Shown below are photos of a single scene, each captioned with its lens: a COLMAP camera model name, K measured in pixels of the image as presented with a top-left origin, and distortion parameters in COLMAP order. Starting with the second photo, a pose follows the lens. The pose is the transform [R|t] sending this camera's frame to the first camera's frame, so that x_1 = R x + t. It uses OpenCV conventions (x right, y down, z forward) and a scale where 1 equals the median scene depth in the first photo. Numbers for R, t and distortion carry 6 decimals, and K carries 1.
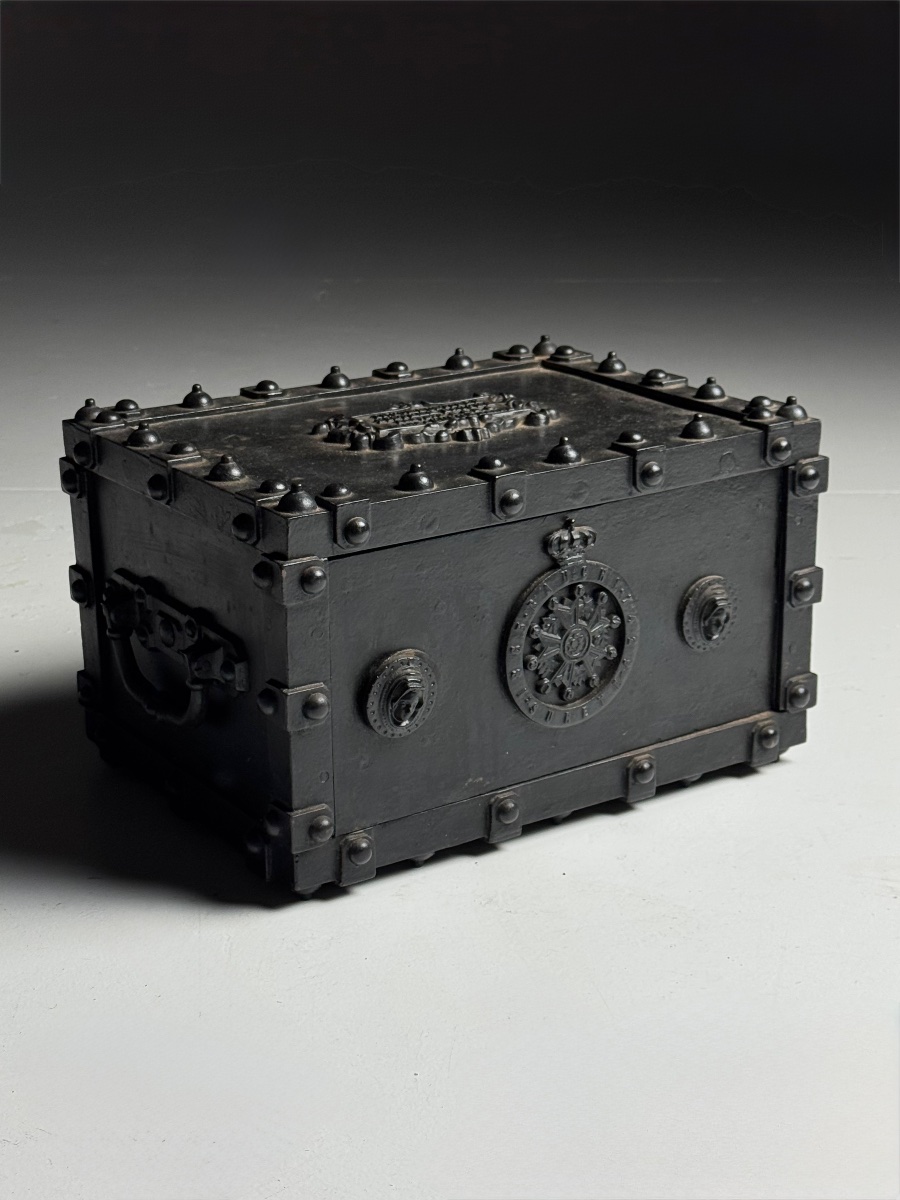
lens RADIAL K [[2102.2, 0, 452.7], [0, 2102.2, 607.2], [0, 0, 1]] dist [0.140124, 0.000000]
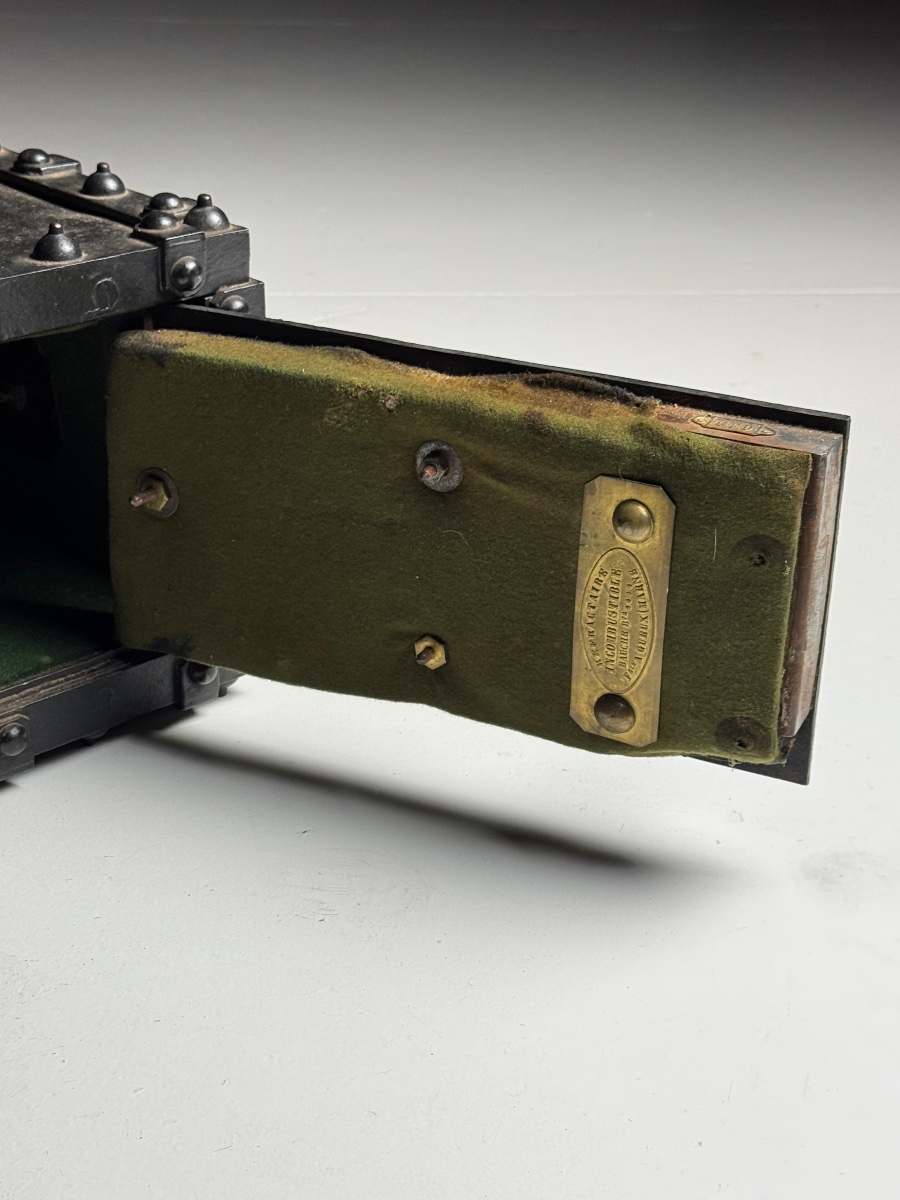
lens RADIAL K [[2049.0, 0, 458.3], [0, 2049.0, 622.2], [0, 0, 1]] dist [0.149645, 0.000000]
pose [[0.986602, -0.044068, 0.157082, 0.135467], [0.023484, 0.991162, 0.130559, -0.048945], [-0.161447, -0.125121, 0.978918, 0.314266]]
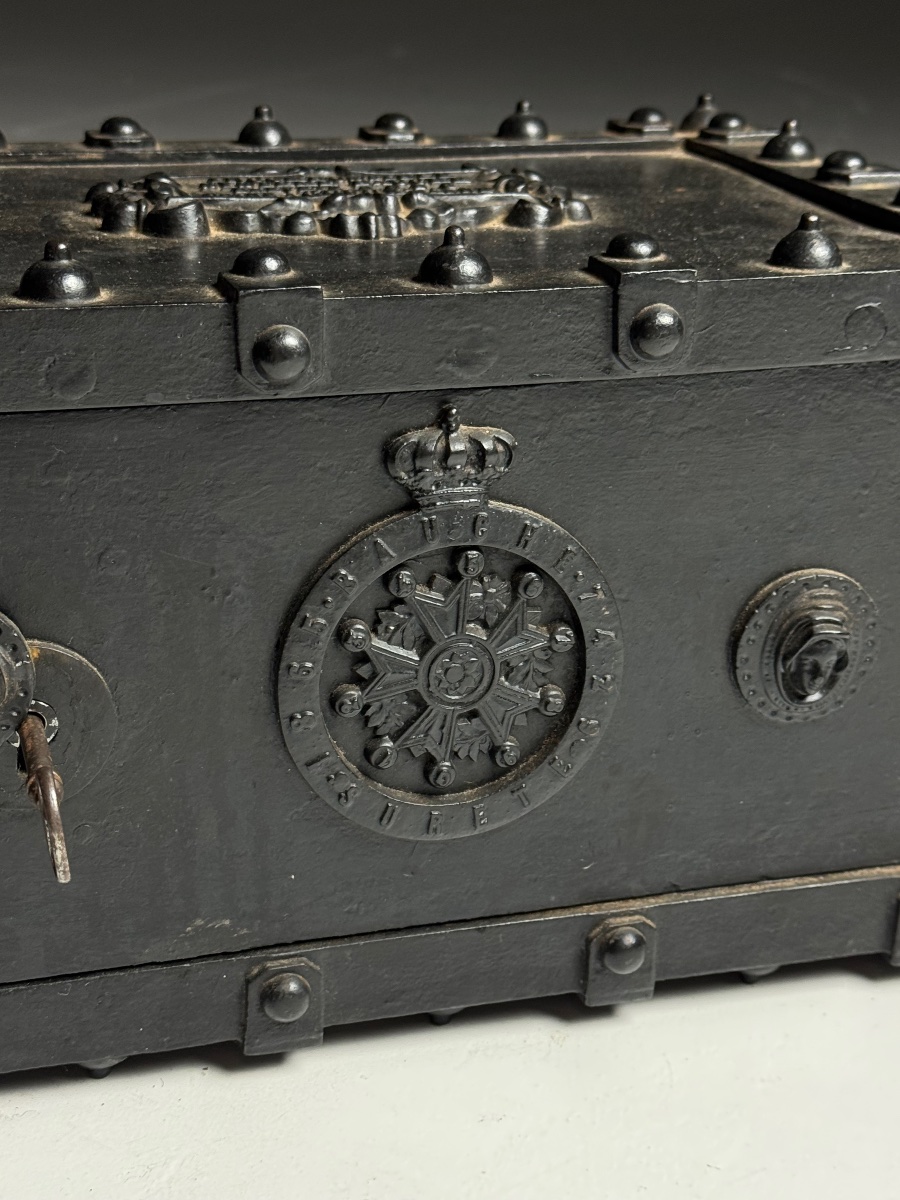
lens RADIAL K [[2049.0, 0, 421.2], [0, 2049.0, 581.3], [0, 0, 1]] dist [0.149645, 0.000000]
pose [[0.942985, 0.131679, -0.305681, 0.186625], [-0.122433, 0.991251, 0.049313, -0.024718], [0.309500, -0.009076, 0.950856, 0.551375]]
